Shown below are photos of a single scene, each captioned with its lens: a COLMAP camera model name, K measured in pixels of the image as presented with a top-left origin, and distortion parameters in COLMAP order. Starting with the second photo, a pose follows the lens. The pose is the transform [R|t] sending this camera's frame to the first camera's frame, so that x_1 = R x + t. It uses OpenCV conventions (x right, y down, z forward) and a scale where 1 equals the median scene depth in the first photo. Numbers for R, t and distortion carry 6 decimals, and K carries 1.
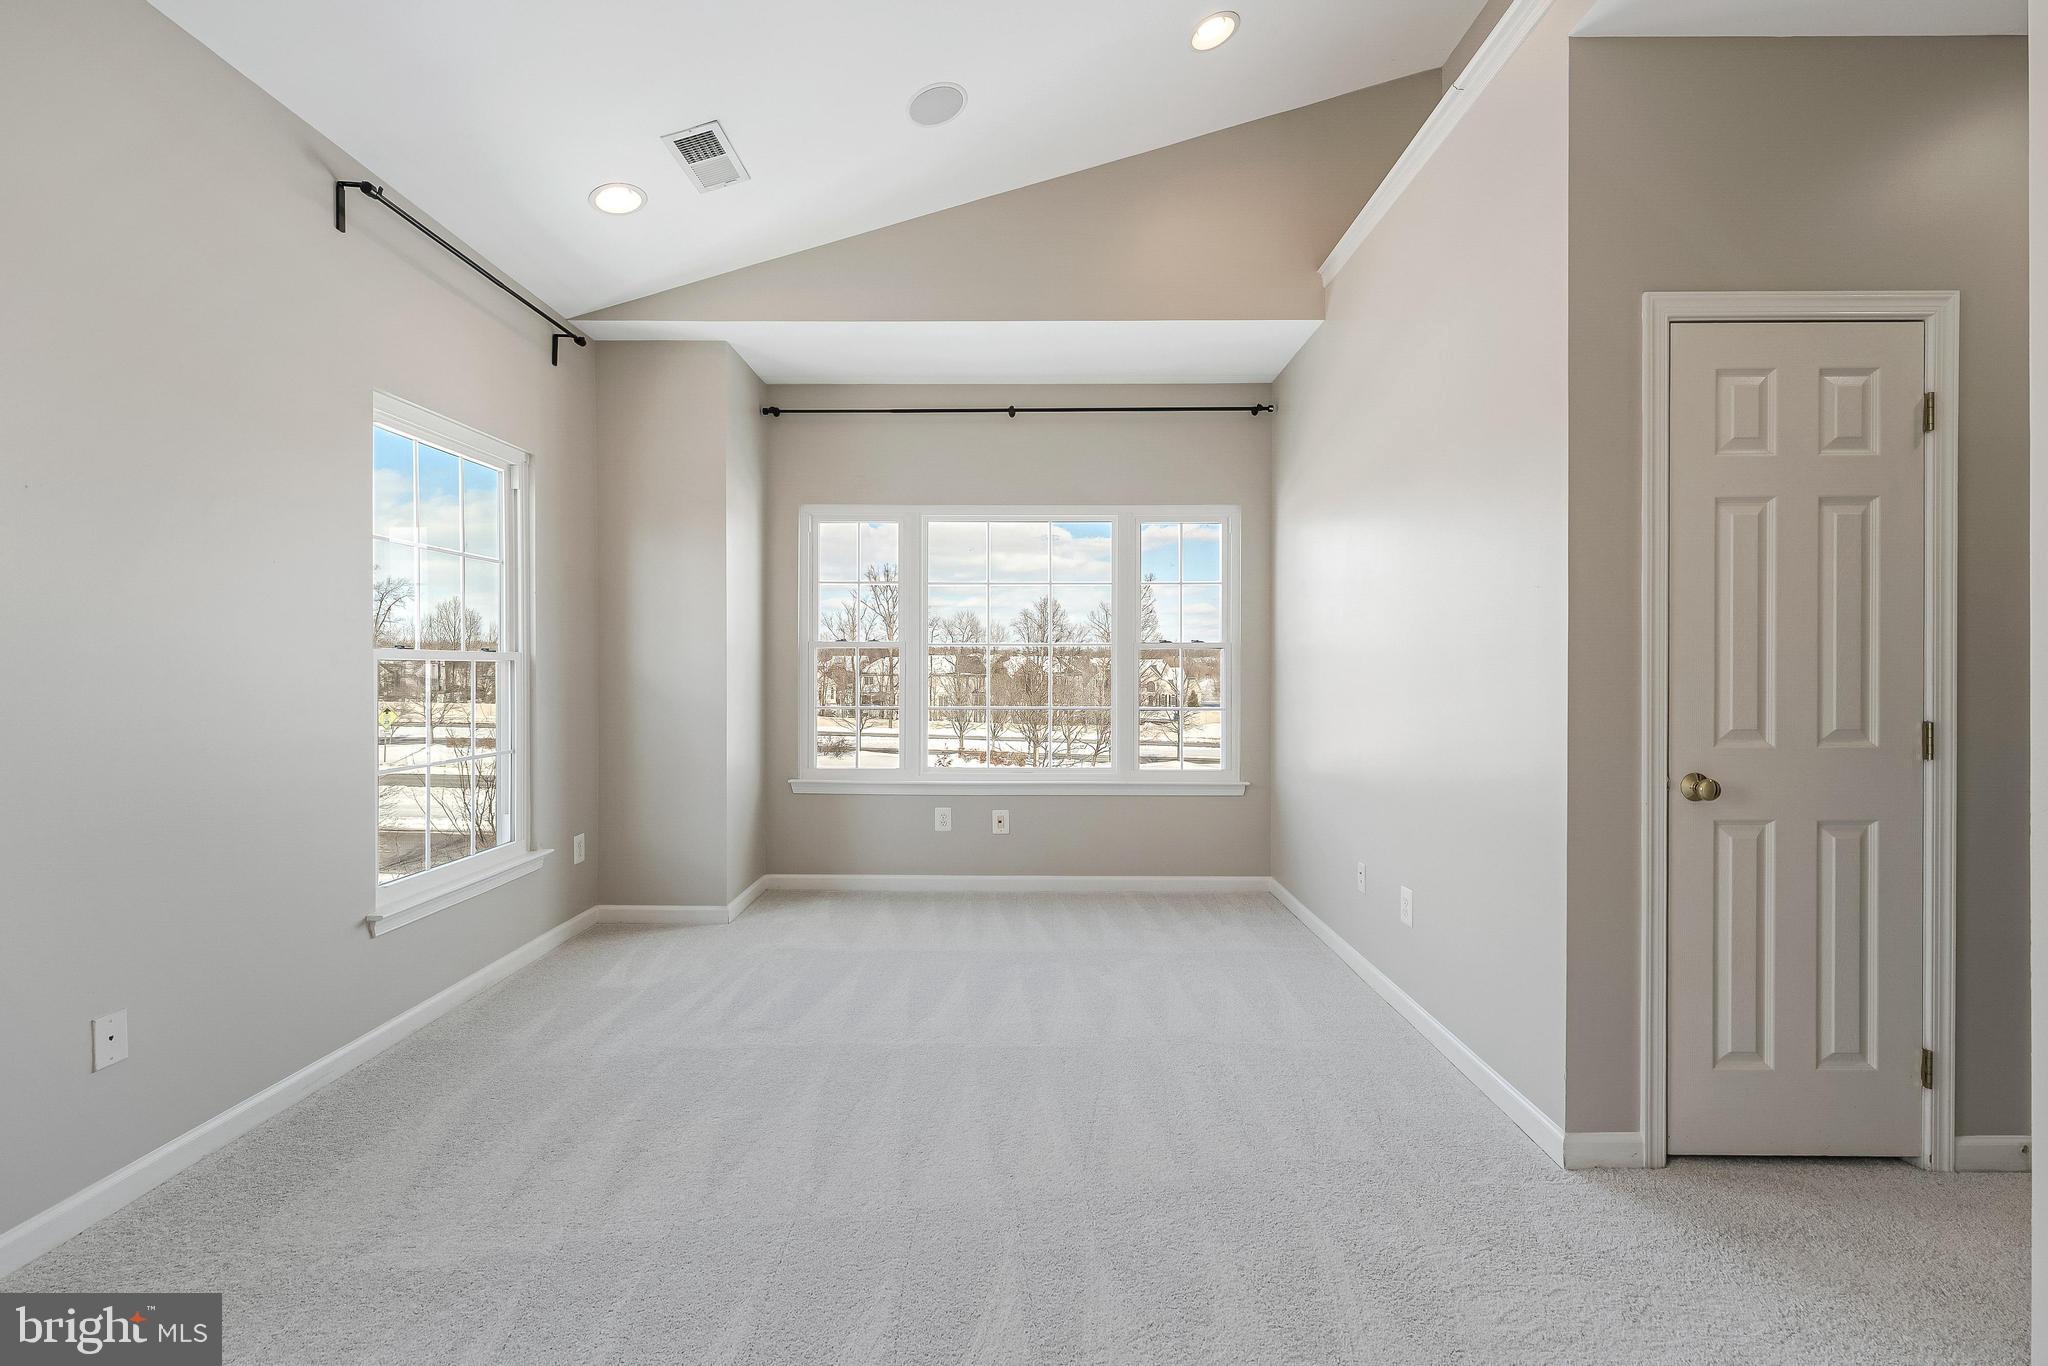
lens RADIAL K [[889.4, 0, 1042.6], [0, 889.4, 675.6], [0, 0, 1]] dist [-0.000881, 0.000932]
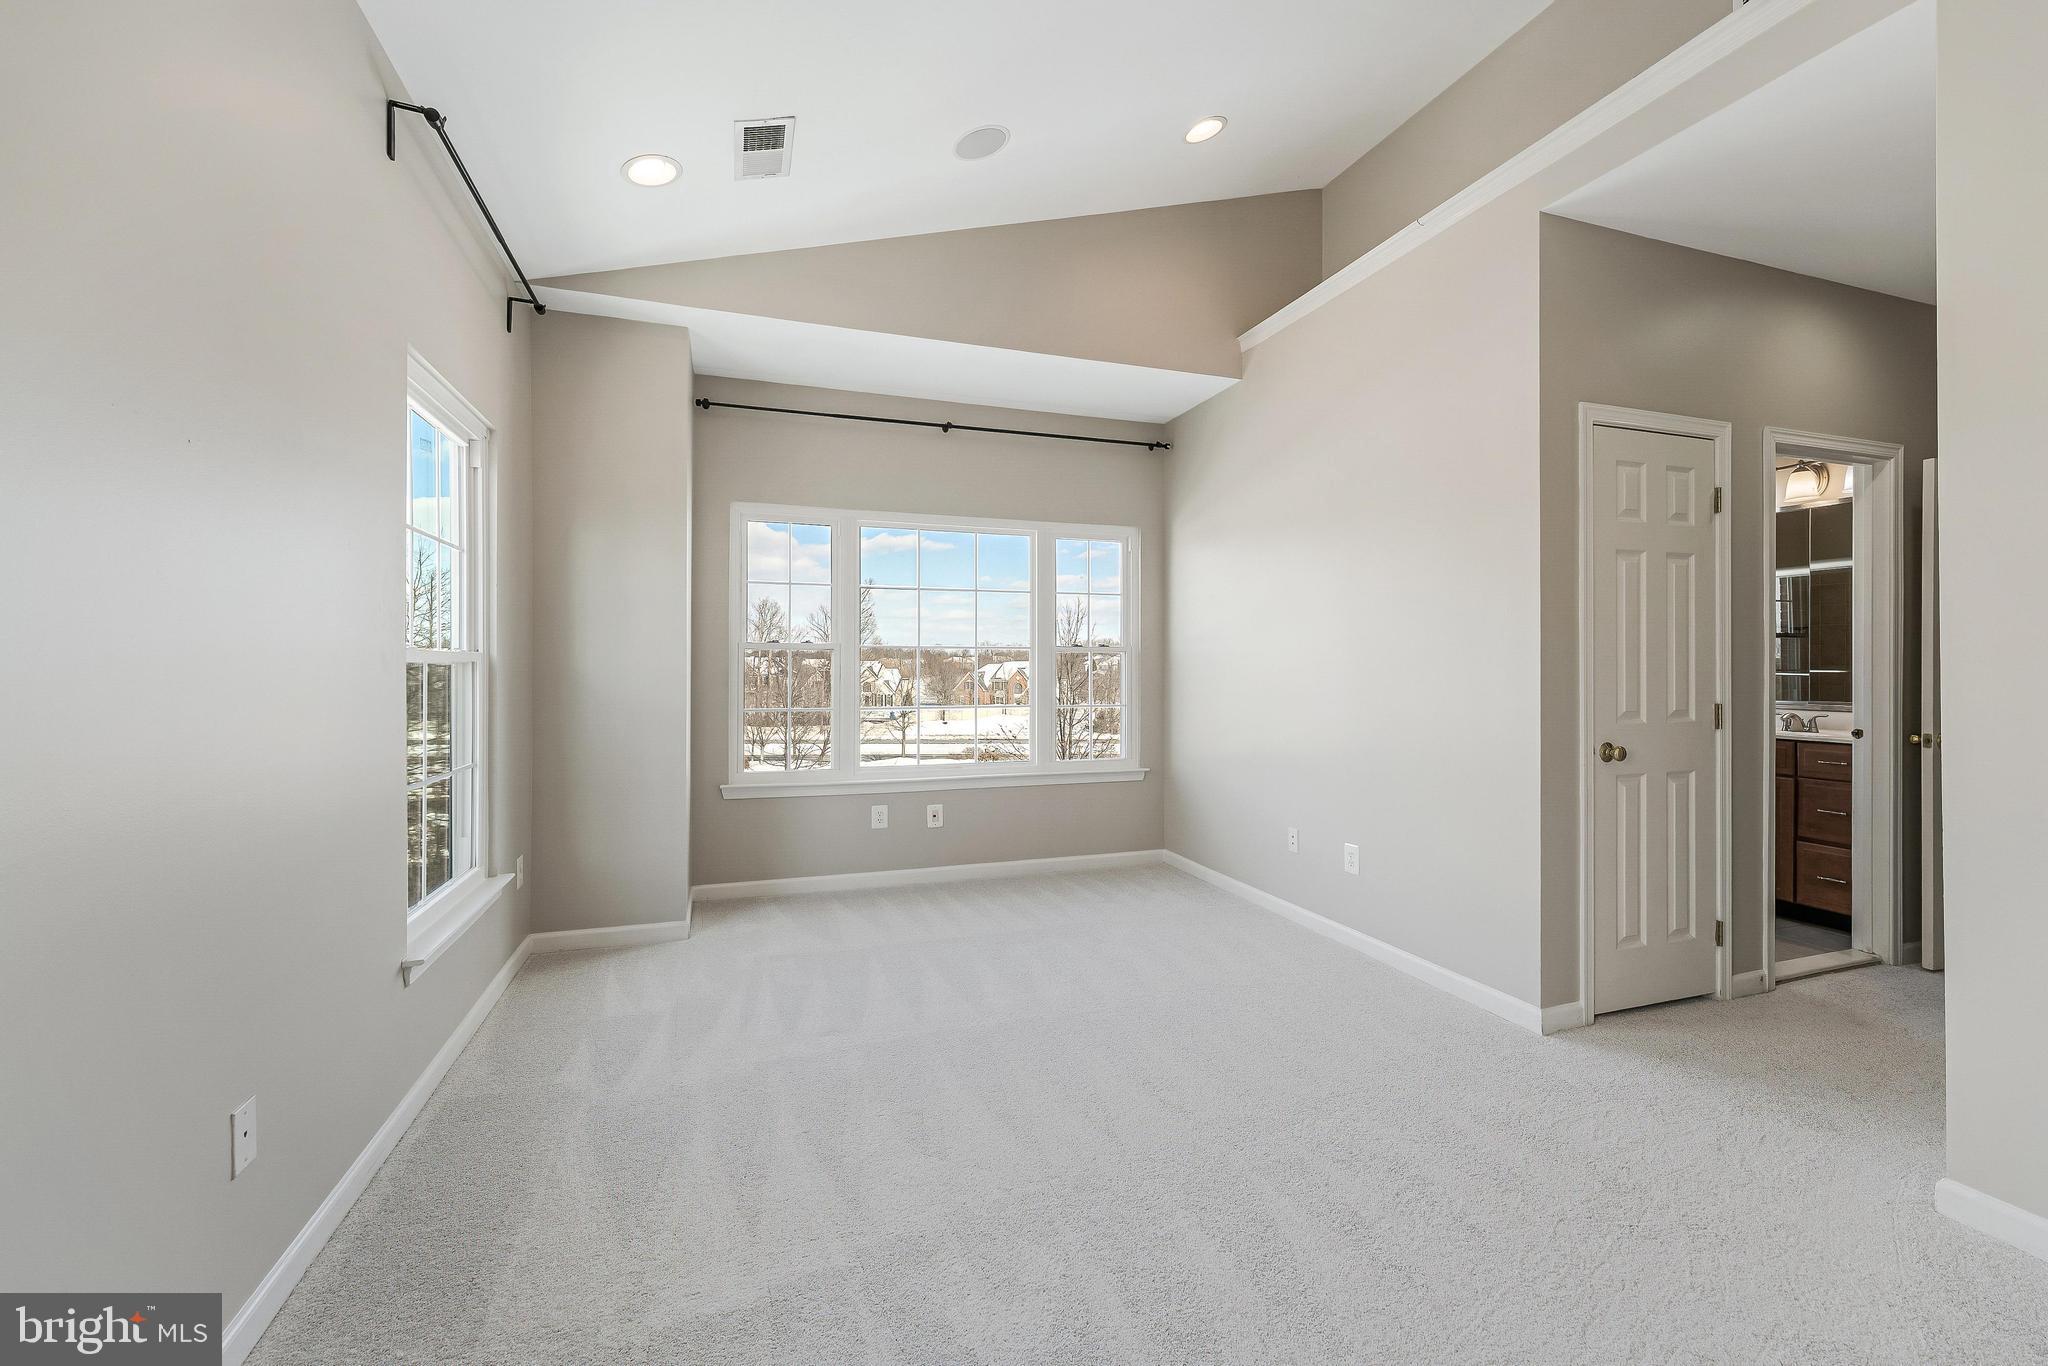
lens RADIAL K [[826.2, 0, 1107.7], [0, 826.2, 671.1], [0, 0, 1]] dist [0.002093, -0.001264]
pose [[0.940526, -0.002350, 0.339713, -0.282115], [0.004442, 0.999976, -0.005380, -0.000733], [-0.339692, 0.006569, 0.940514, 0.016476]]
